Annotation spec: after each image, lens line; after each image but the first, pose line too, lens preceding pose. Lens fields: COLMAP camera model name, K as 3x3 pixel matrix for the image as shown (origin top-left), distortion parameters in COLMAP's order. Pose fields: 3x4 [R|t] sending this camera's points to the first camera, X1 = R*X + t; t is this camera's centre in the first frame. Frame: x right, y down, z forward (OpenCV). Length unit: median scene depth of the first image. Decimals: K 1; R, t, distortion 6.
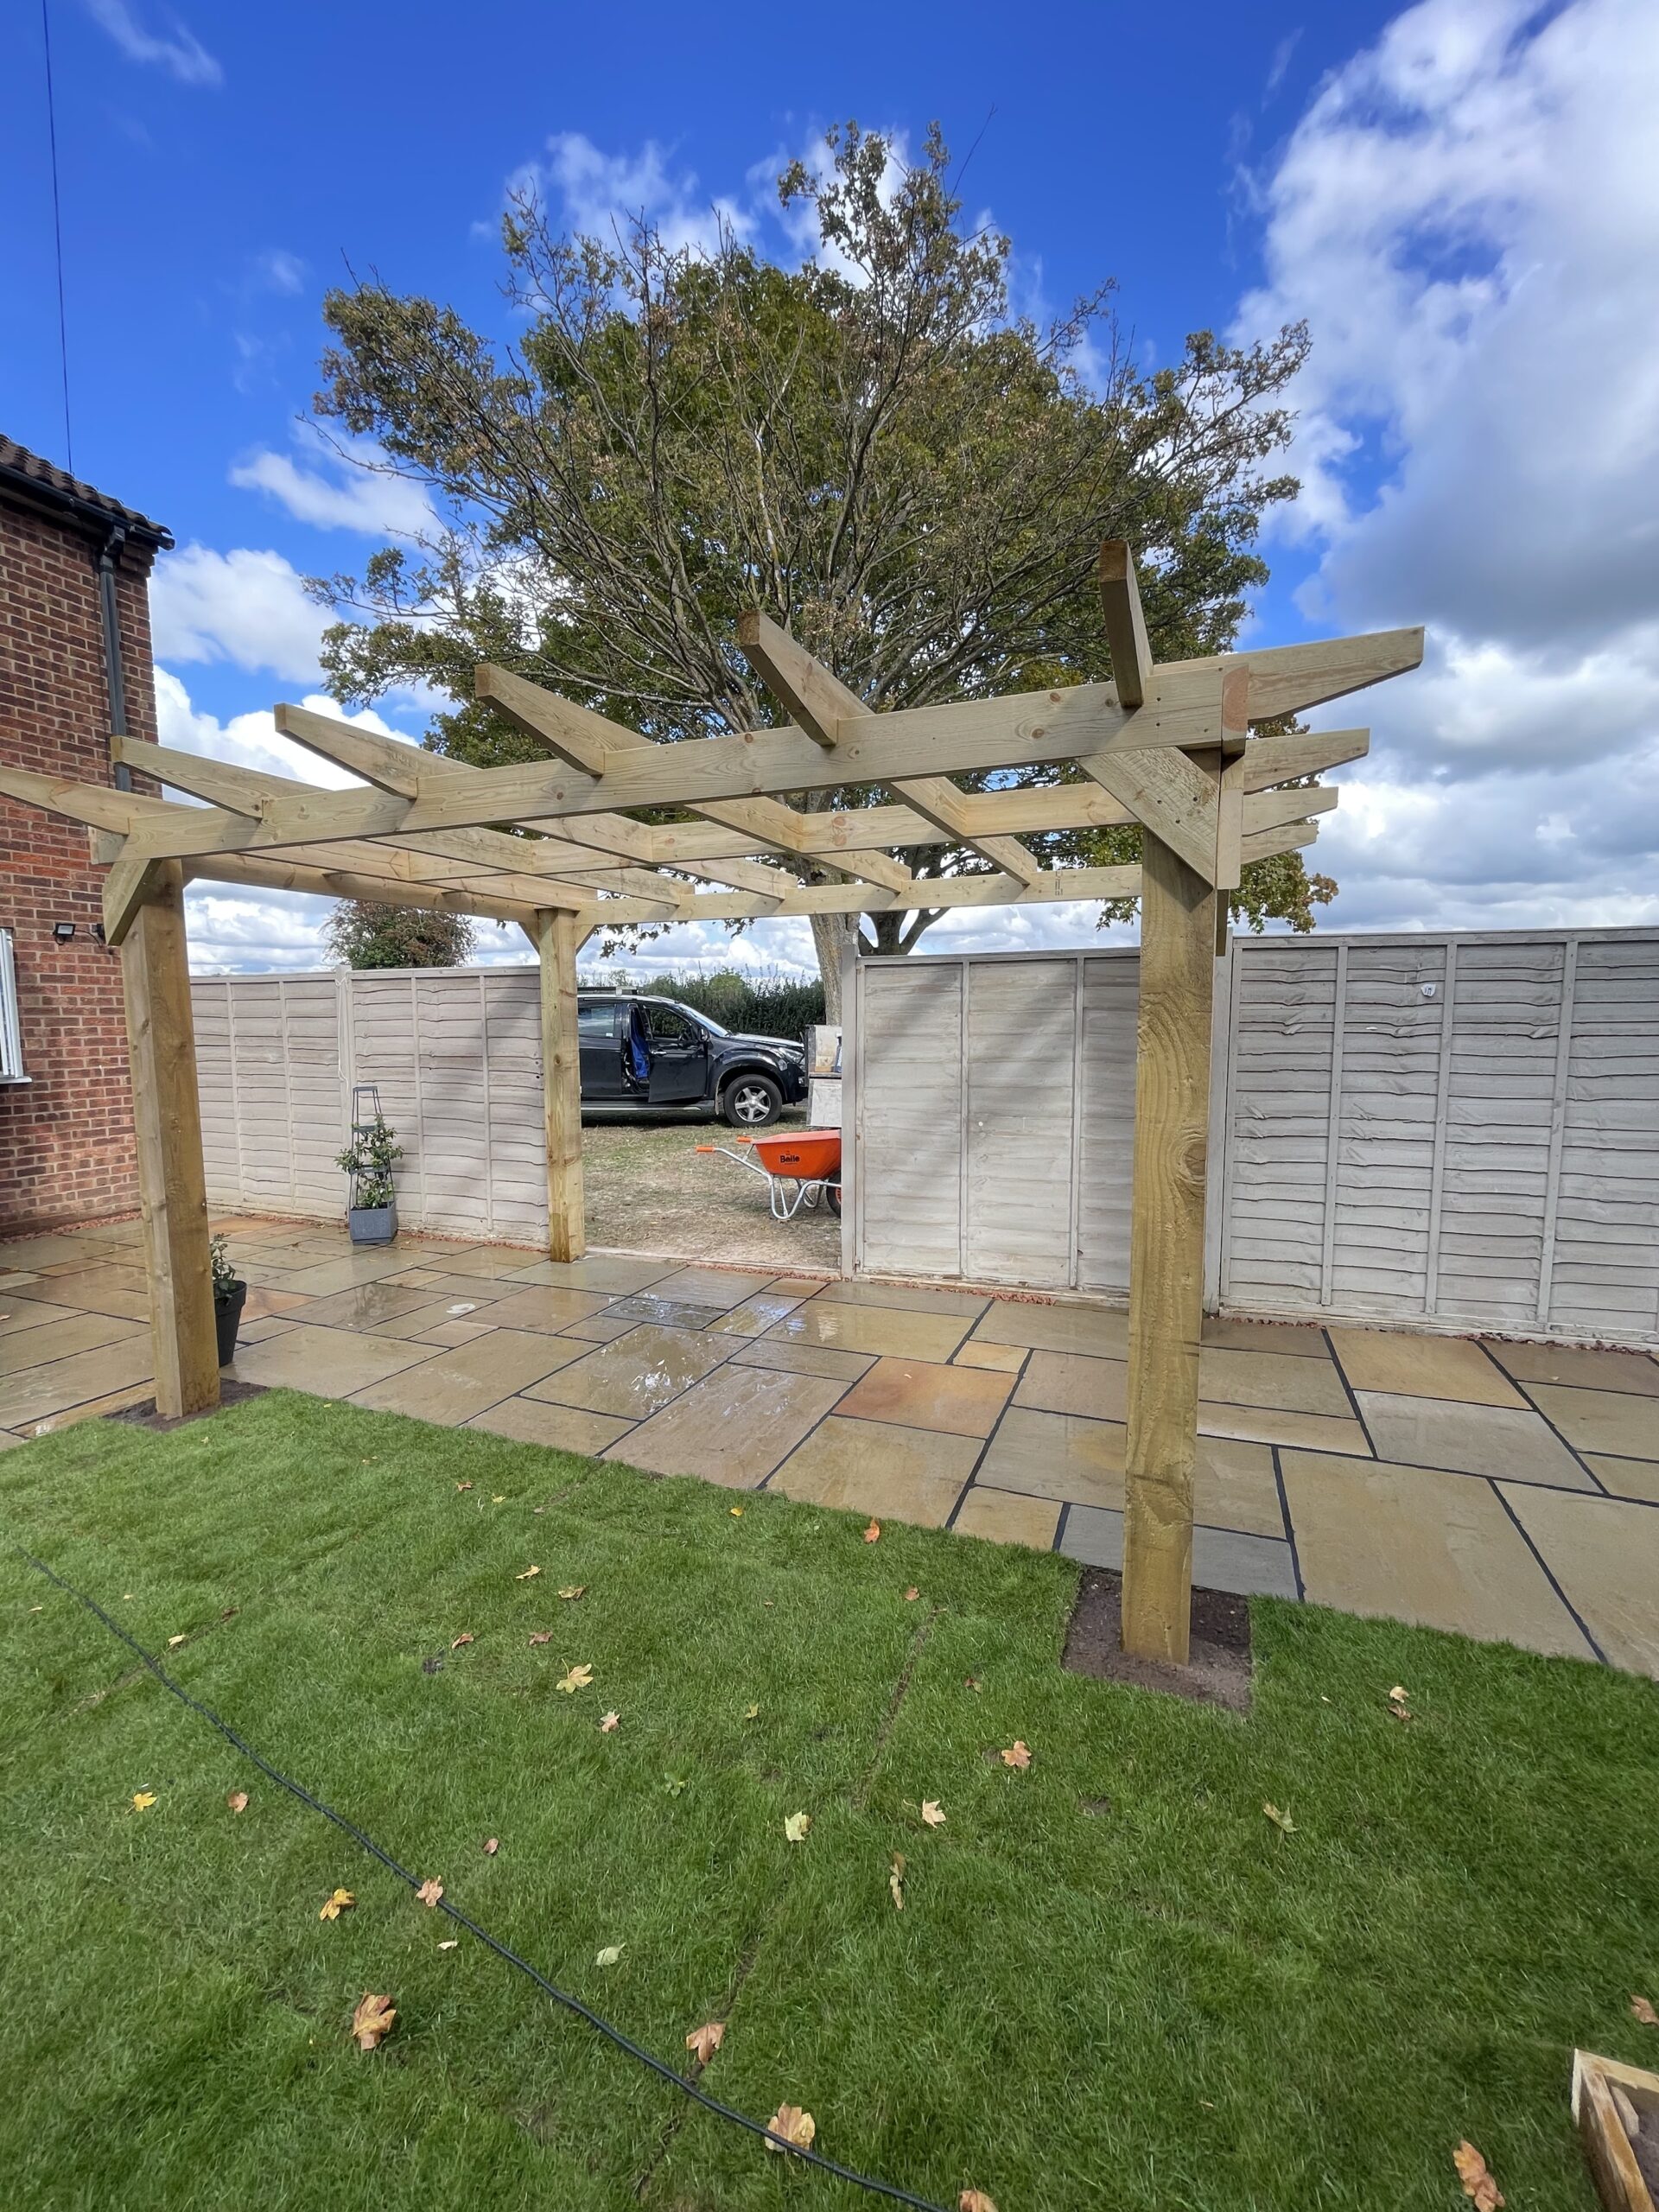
lens RADIAL K [[894.5, 0, 834.9], [0, 894.5, 1100.5], [0, 0, 1]] dist [-0.007119, 0.003951]
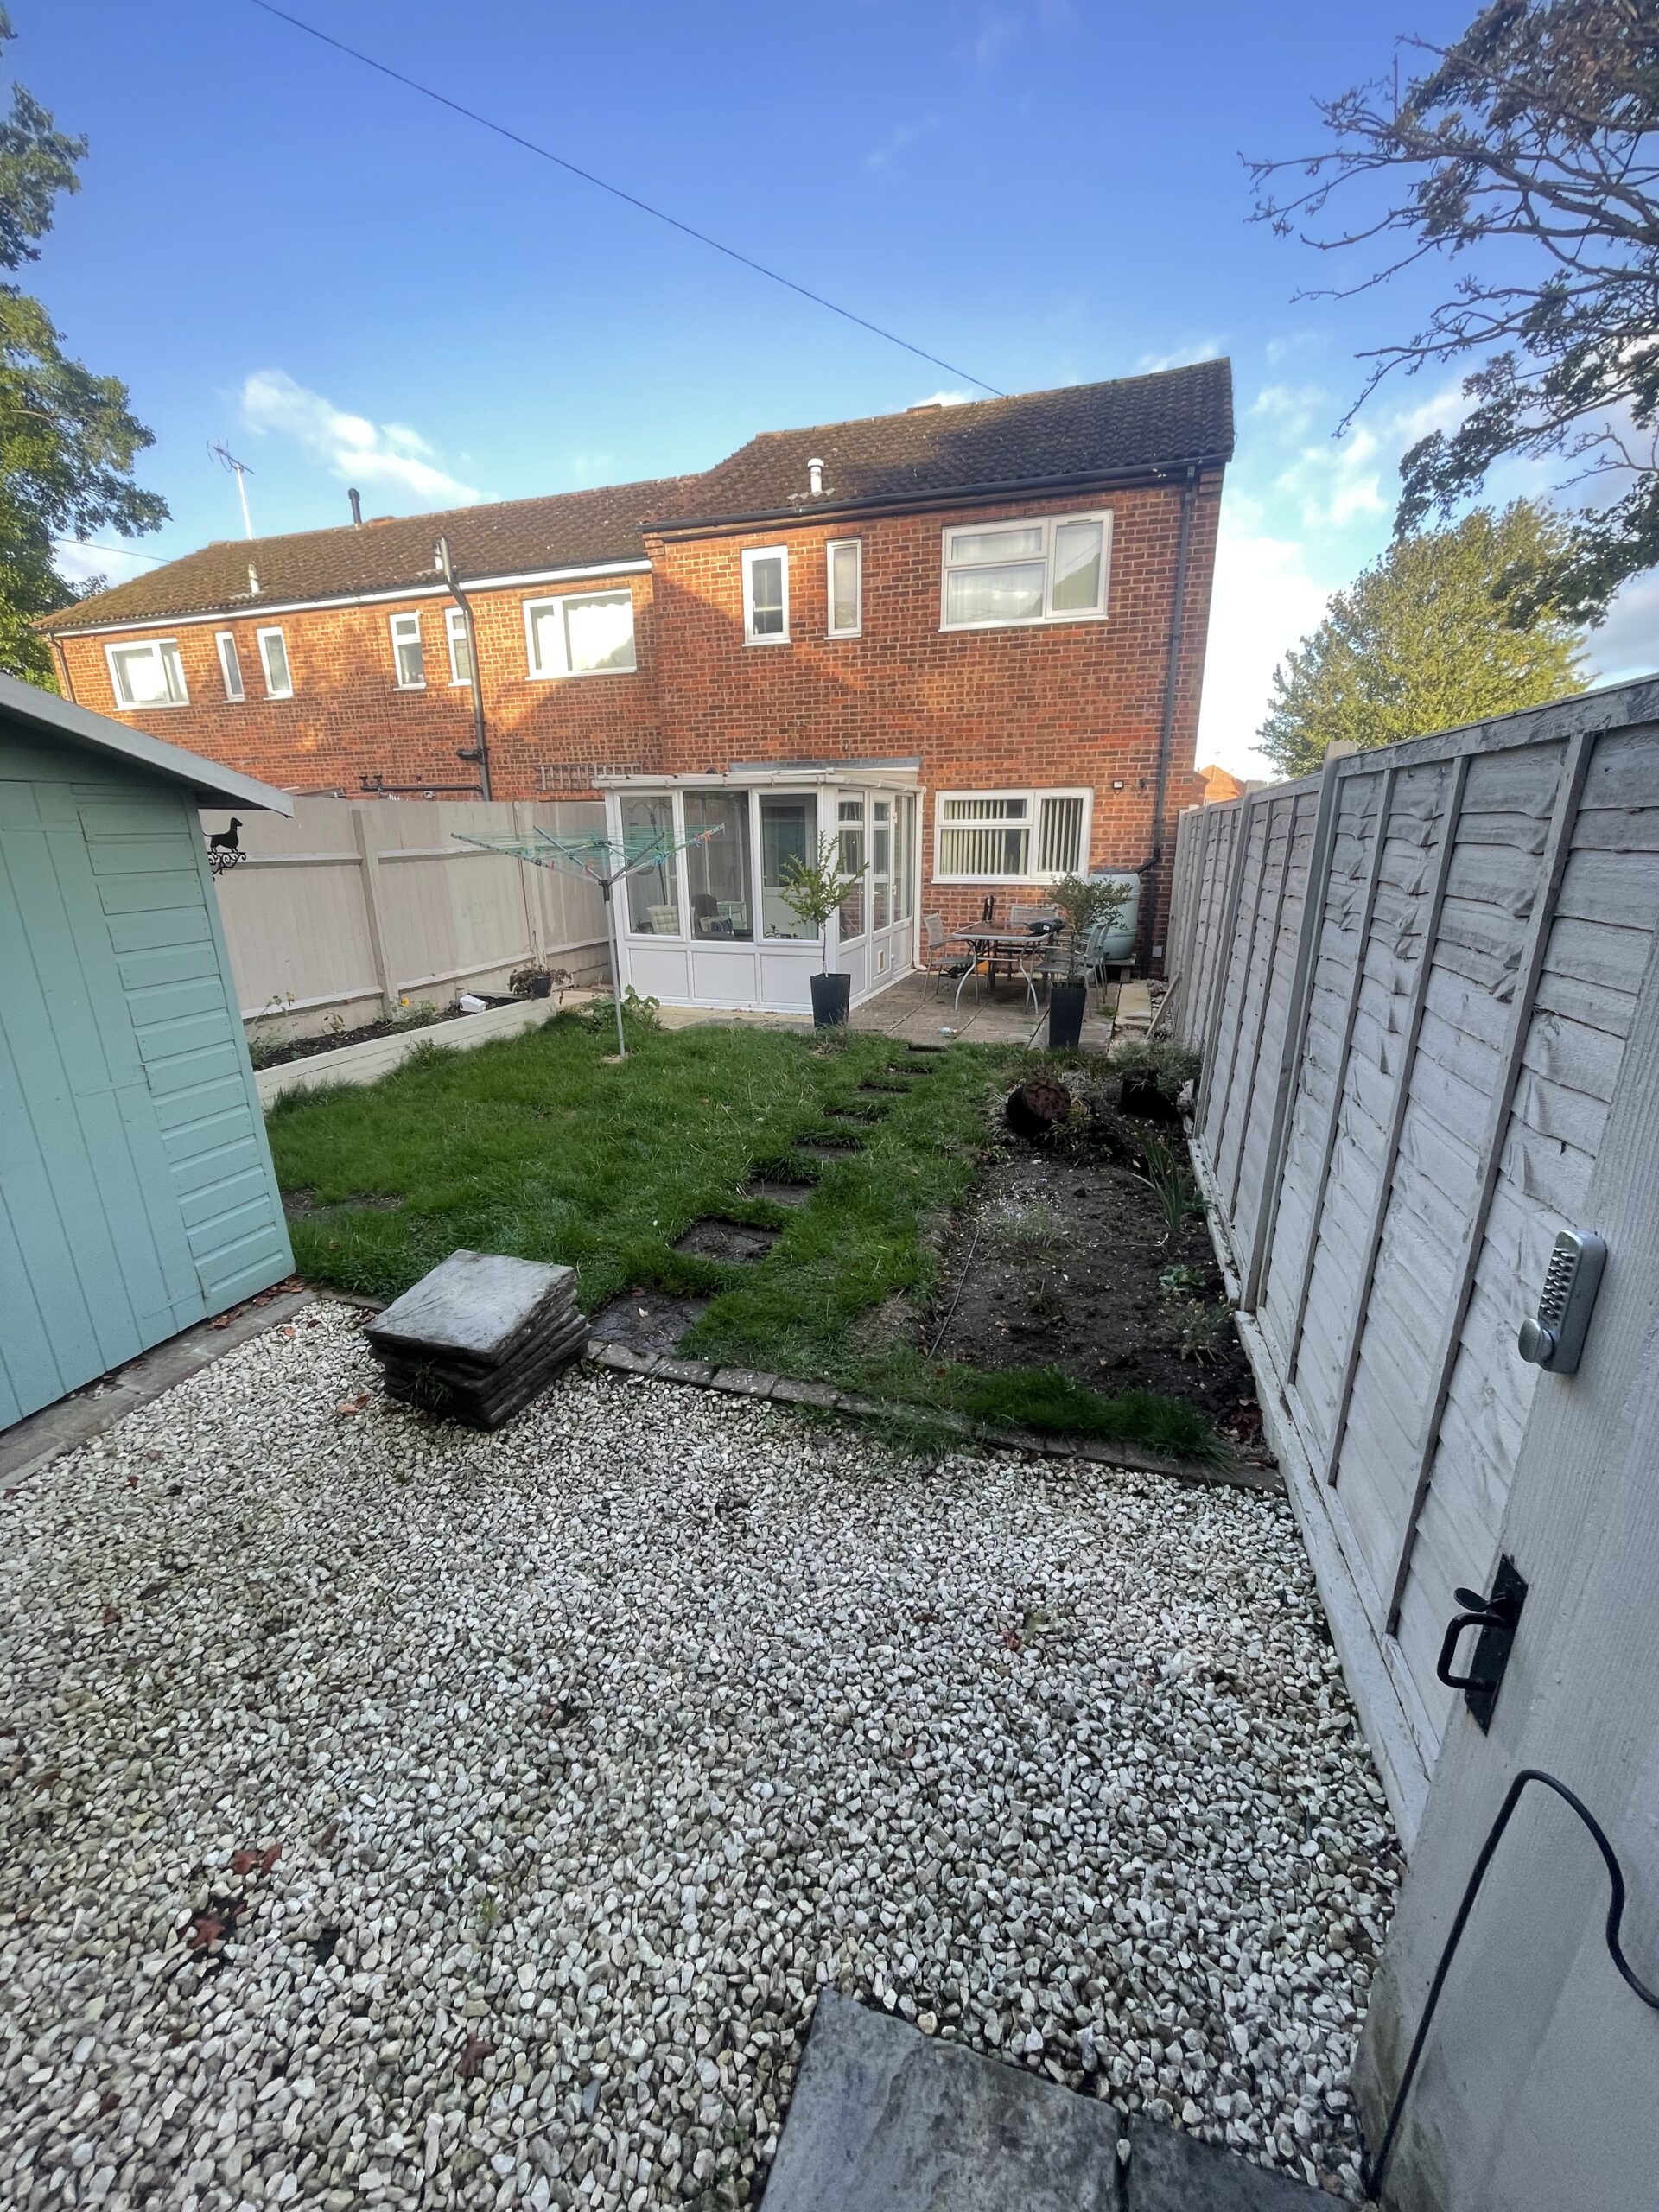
lens RADIAL K [[894.5, 0, 833.4], [0, 894.5, 1101.3], [0, 0, 1]] dist [-0.007119, 0.003951]
pose [[0.057907, 0.293069, -0.954336, 0.741539], [-0.087923, 0.953723, 0.287545, -0.073027], [0.994443, 0.067257, 0.080994, 0.433531]]
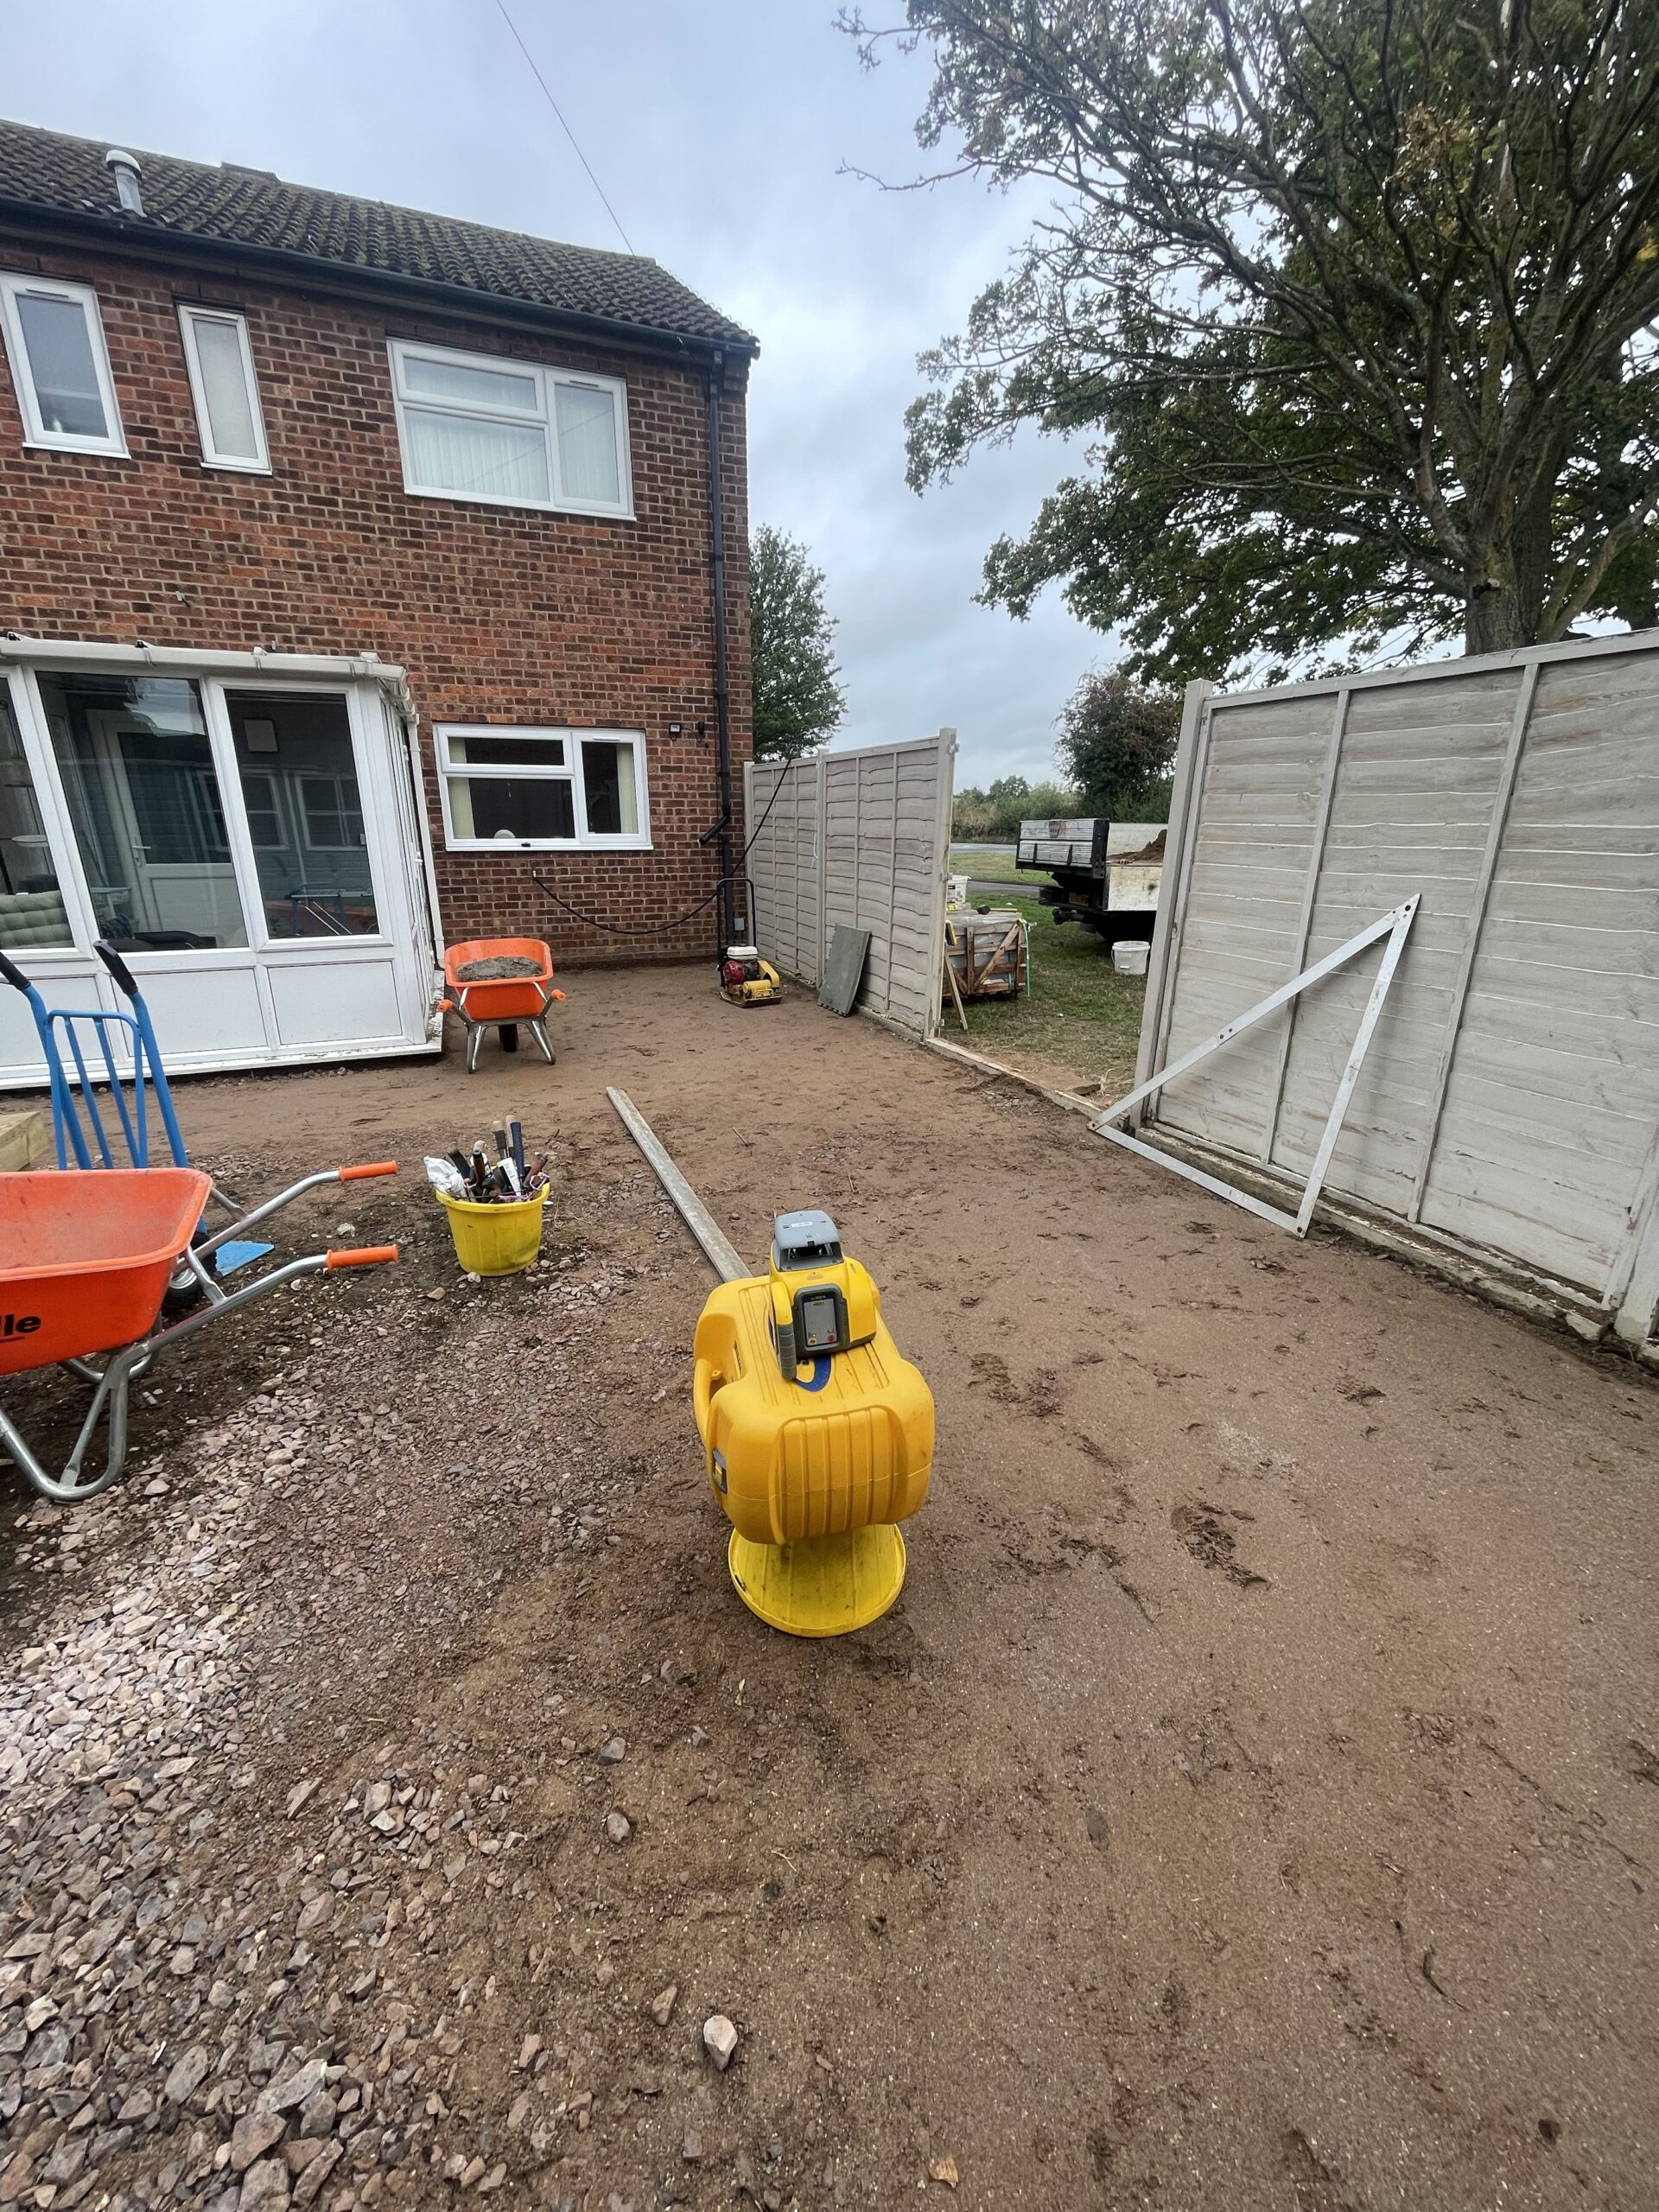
lens RADIAL K [[894.5, 0, 837.1], [0, 894.5, 1098.5], [0, 0, 1]] dist [-0.007119, 0.003951]
pose [[0.698444, 0.222430, -0.680222, 0.302572], [-0.074986, 0.967988, 0.239535, -0.001003], [0.711726, -0.116294, 0.692764, 0.213631]]
